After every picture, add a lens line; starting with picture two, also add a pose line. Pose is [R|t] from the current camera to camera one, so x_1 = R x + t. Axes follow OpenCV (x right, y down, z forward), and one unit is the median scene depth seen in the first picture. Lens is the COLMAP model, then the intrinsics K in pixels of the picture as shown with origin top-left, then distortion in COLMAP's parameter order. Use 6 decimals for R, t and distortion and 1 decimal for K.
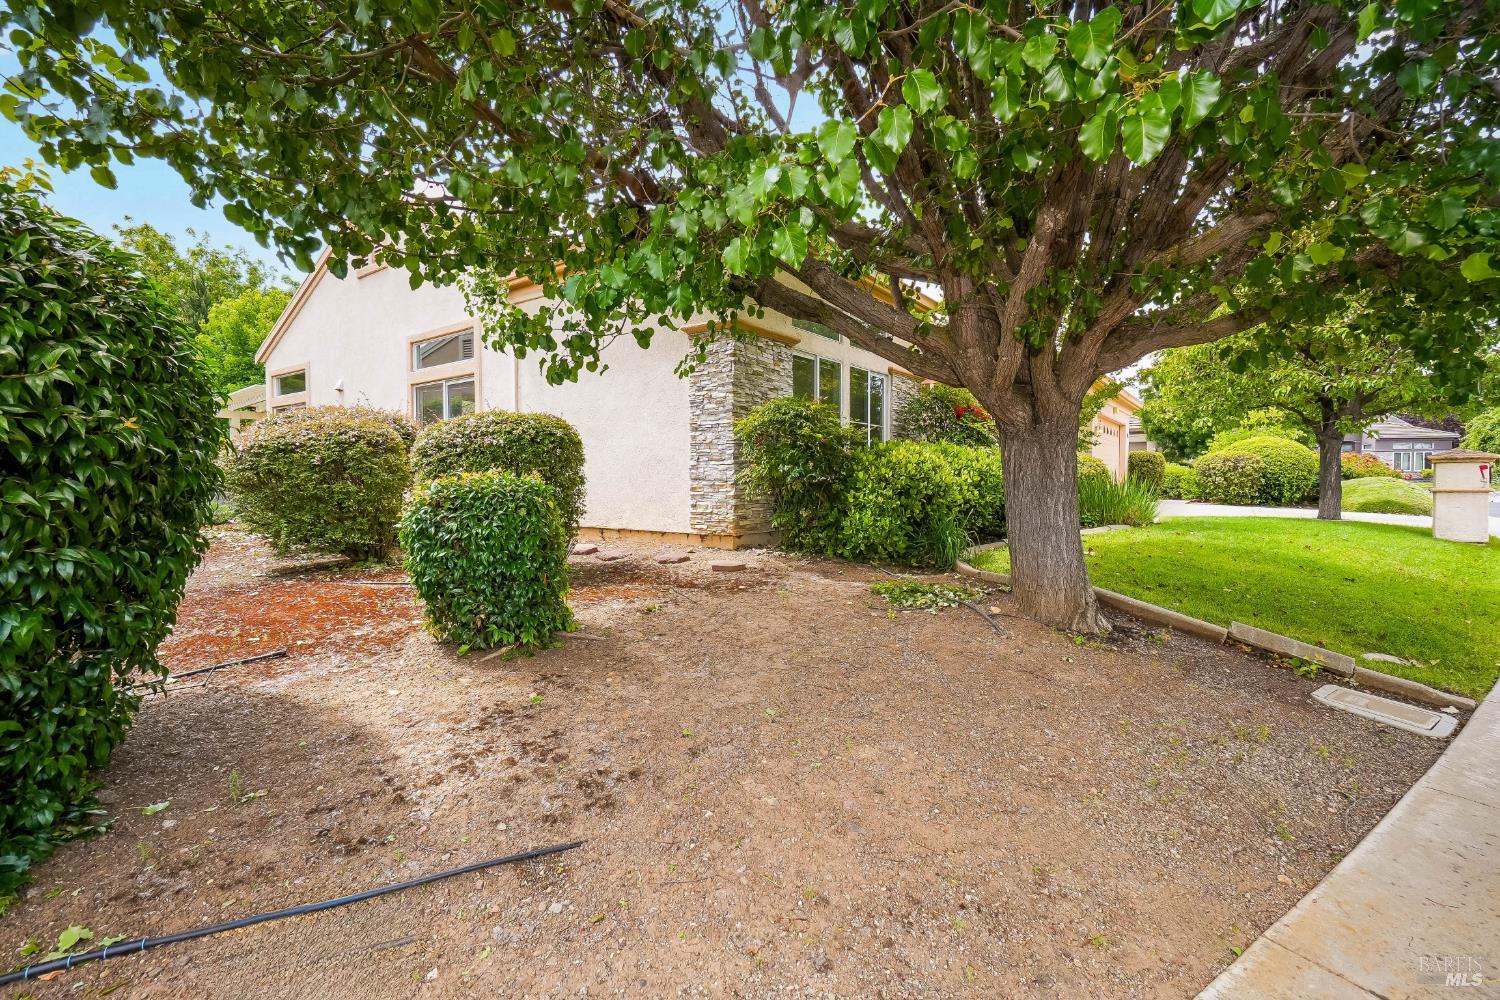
lens RADIAL K [[652.3, 0, 754.9], [0, 652.3, 498.1], [0, 0, 1]] dist [-0.001448, 0.001366]
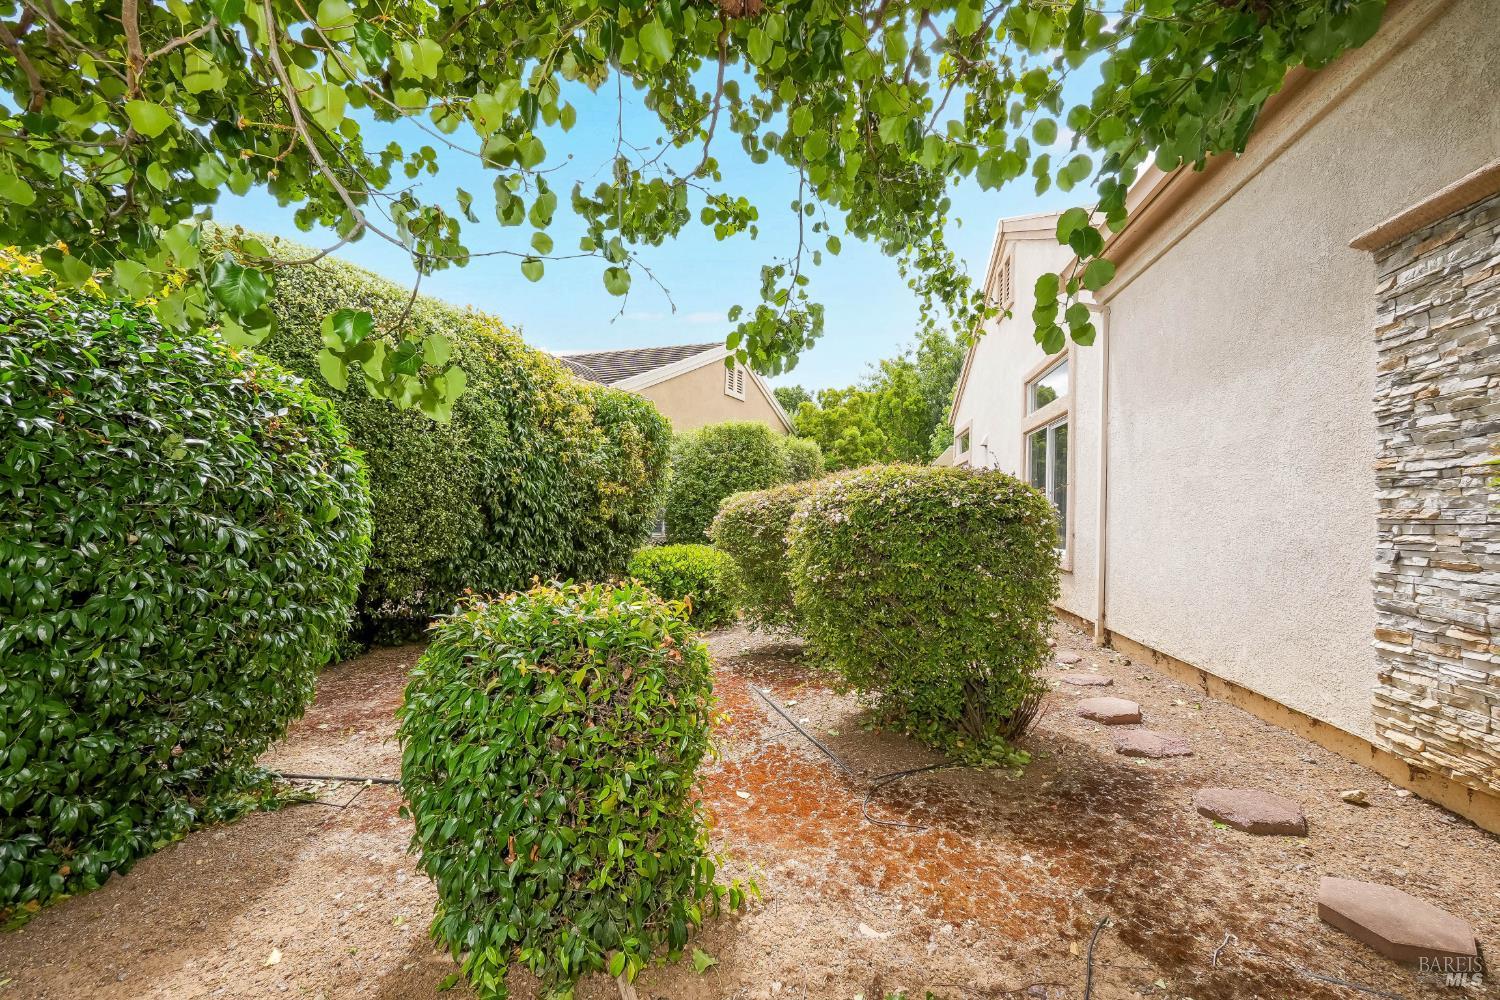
lens RADIAL K [[652.3, 0, 743.5], [0, 652.3, 496.9], [0, 0, 1]] dist [-0.001448, 0.001366]
pose [[0.462890, -0.008862, -0.886371, 0.076633], [-0.066317, 0.996801, -0.044599, -0.054403], [0.883931, 0.079426, 0.460822, 0.478961]]
